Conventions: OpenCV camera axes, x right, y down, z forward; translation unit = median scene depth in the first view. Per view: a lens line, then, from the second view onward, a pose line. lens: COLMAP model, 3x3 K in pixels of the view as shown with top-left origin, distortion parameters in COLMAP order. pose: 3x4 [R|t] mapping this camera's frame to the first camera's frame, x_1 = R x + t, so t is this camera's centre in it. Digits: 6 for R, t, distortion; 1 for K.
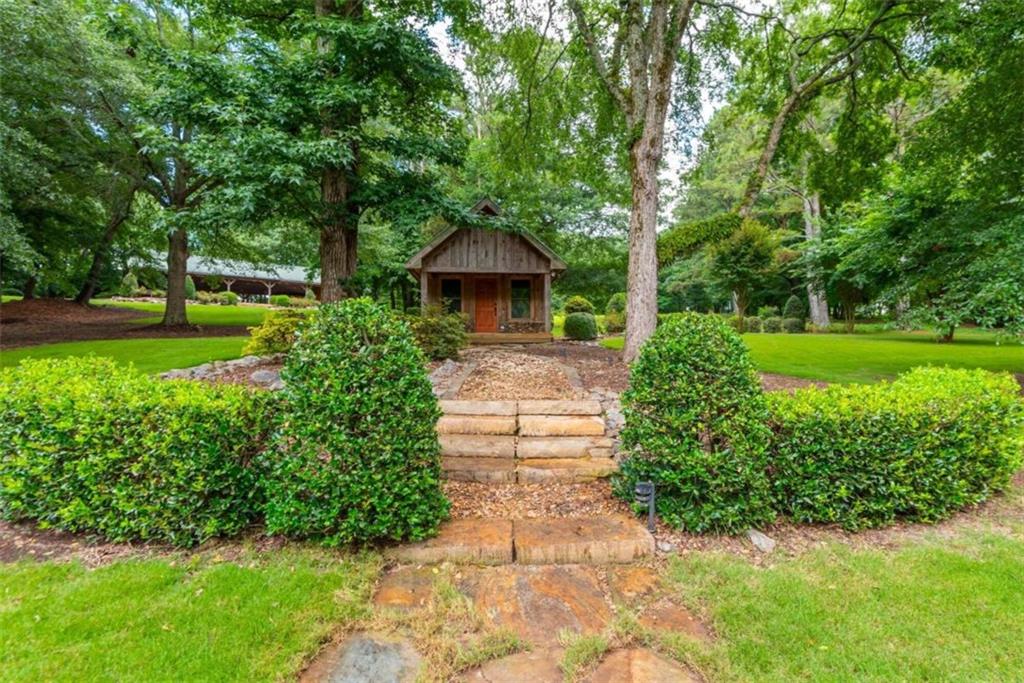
lens RADIAL K [[502.0, 0, 518.4], [0, 502.0, 344.1], [0, 0, 1]] dist [0.001220, 0.000423]
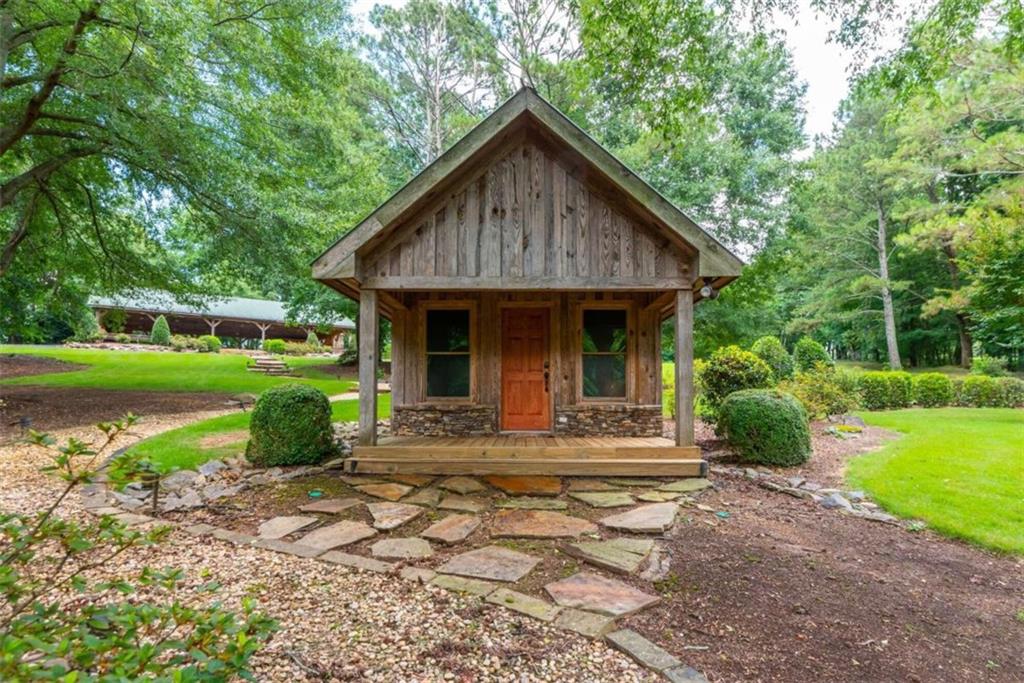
lens RADIAL K [[502.0, 0, 518.4], [0, 502.0, 344.1], [0, 0, 1]] dist [0.001220, 0.000423]
pose [[0.996179, -0.002856, -0.087291, -0.022529], [-0.004295, 0.996654, -0.081627, -0.043726], [0.087232, 0.081690, 0.992833, 0.397409]]
